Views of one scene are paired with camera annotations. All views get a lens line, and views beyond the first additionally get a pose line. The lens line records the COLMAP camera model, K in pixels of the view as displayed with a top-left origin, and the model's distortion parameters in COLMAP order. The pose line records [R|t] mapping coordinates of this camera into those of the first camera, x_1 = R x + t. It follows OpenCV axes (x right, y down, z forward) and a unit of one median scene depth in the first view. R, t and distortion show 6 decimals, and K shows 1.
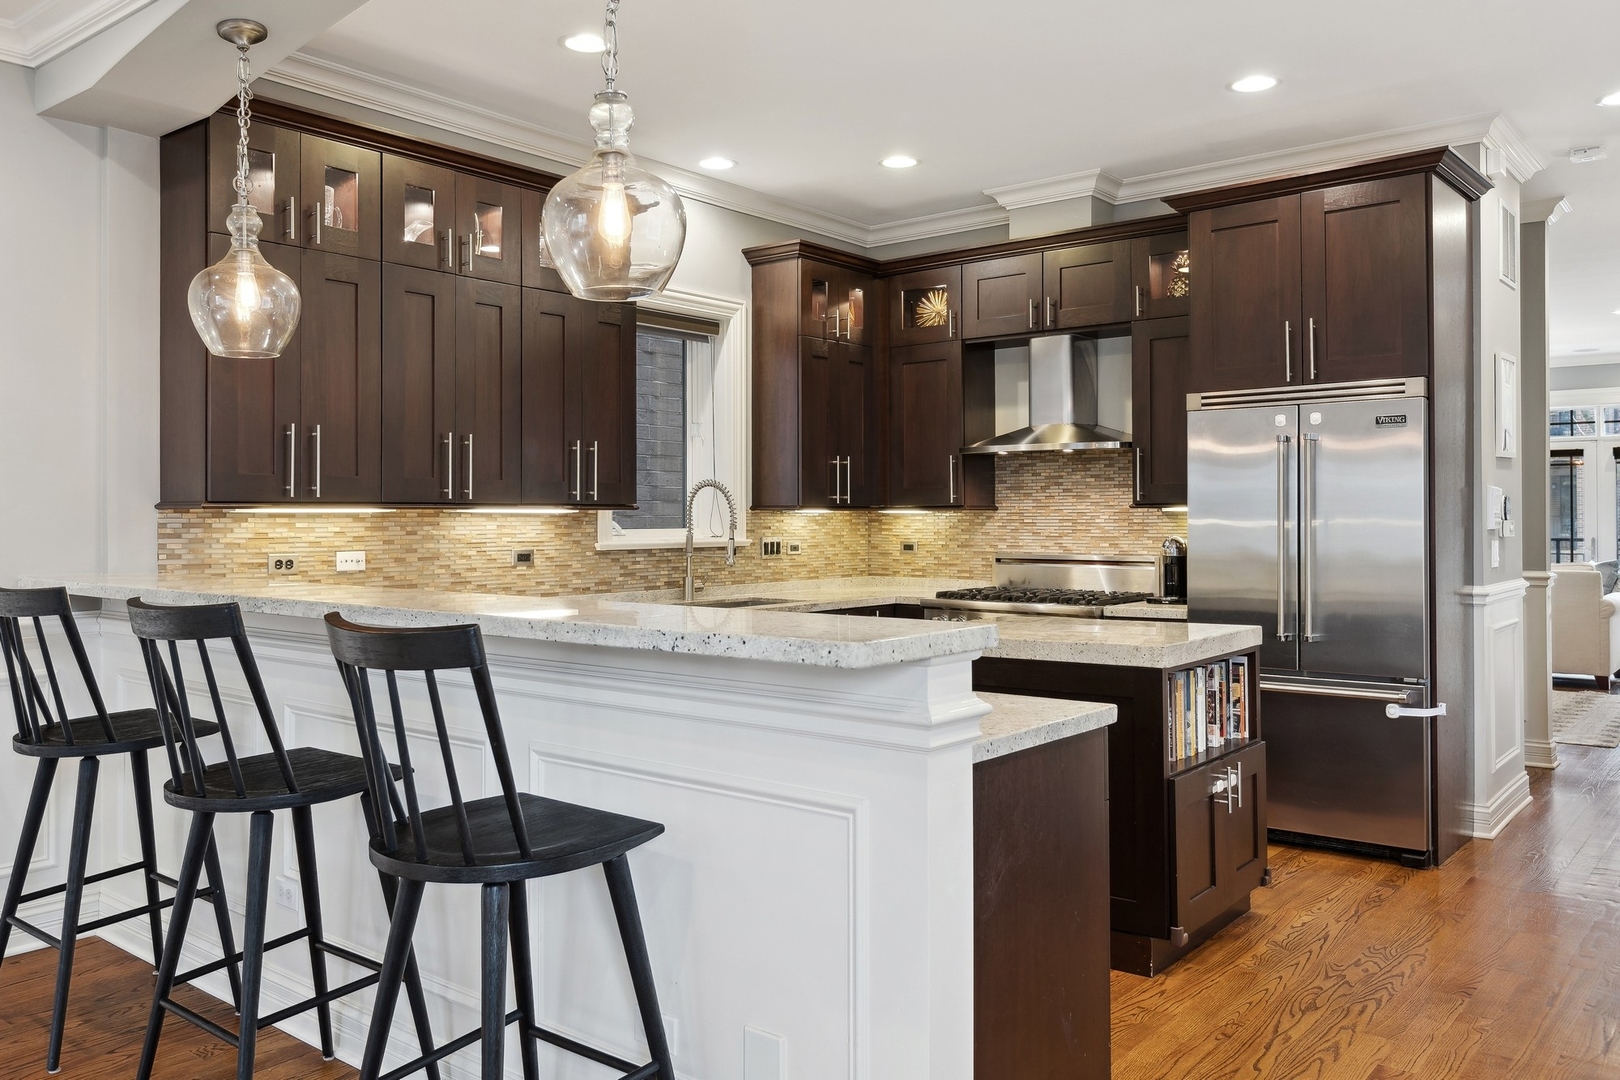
lens RADIAL K [[1279.1, 0, 810.0], [0, 1279.1, 540.0], [0, 0, 1]] dist [-0.004236, -0.000332]
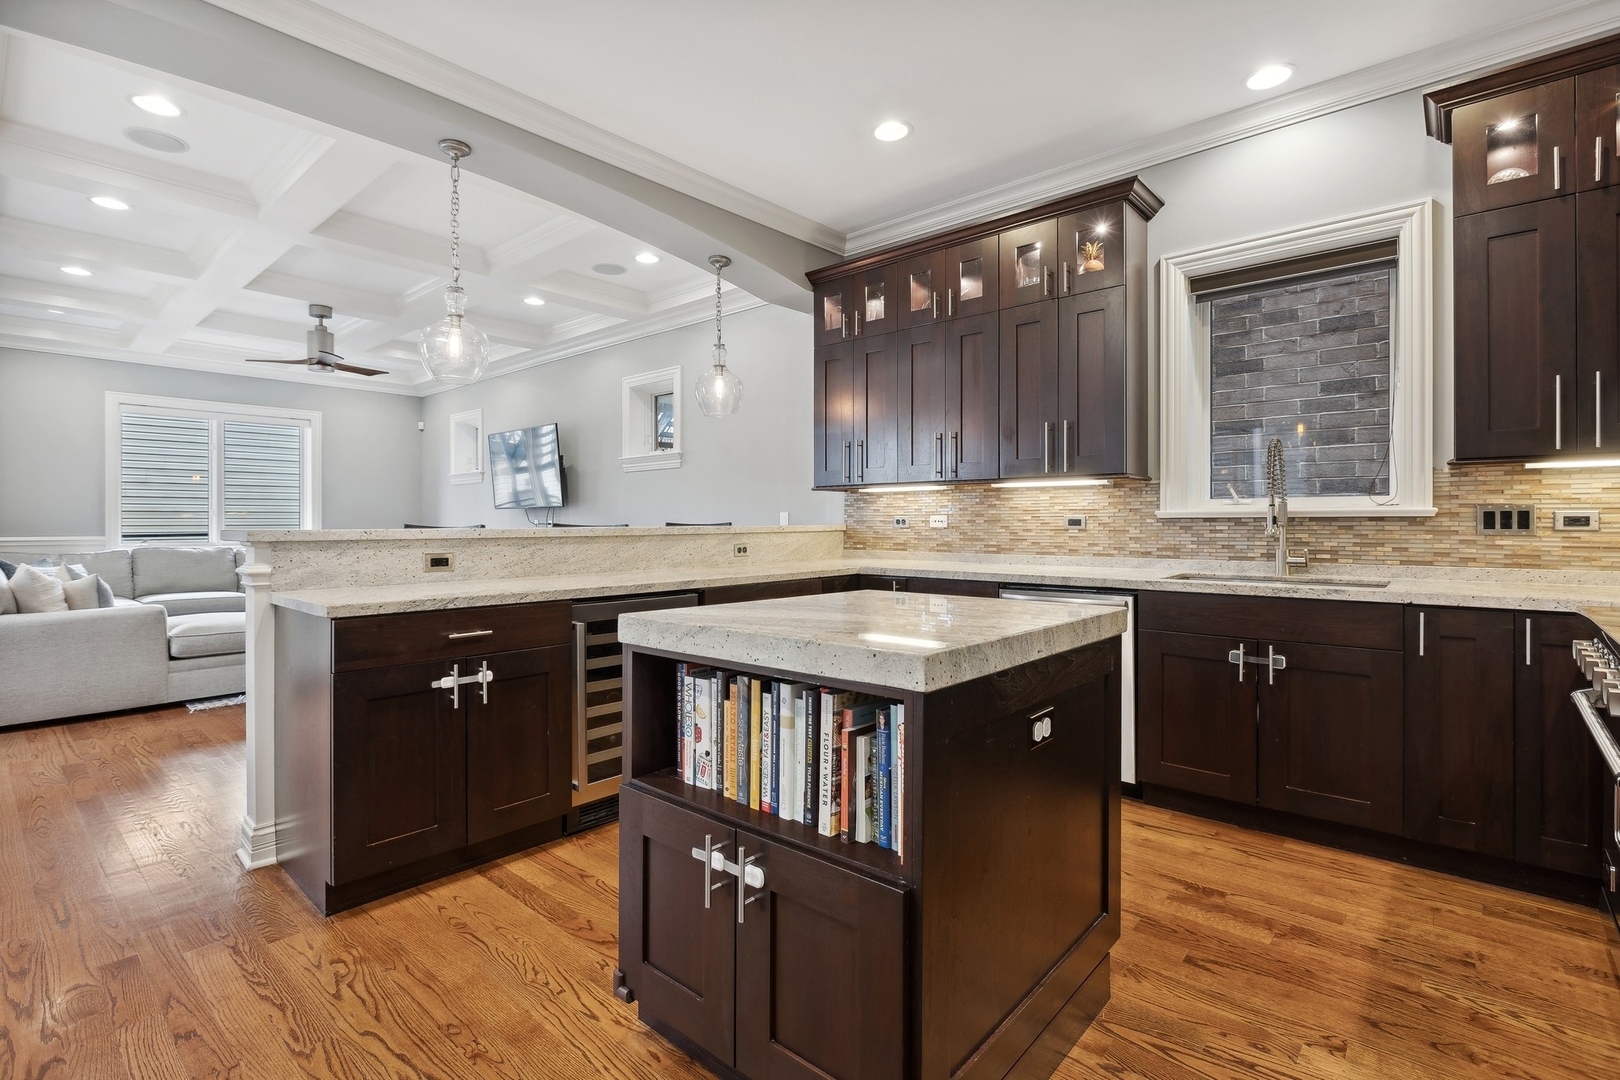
lens RADIAL K [[775.6, 0, 760.8], [0, 775.6, 532.5], [0, 0, 1]] dist [-0.000956, -0.000162]
pose [[-0.066884, 0.040768, -0.996928, 0.436583], [0.005846, 0.999164, 0.040467, -0.006703], [0.997744, -0.003121, -0.067066, 0.628190]]
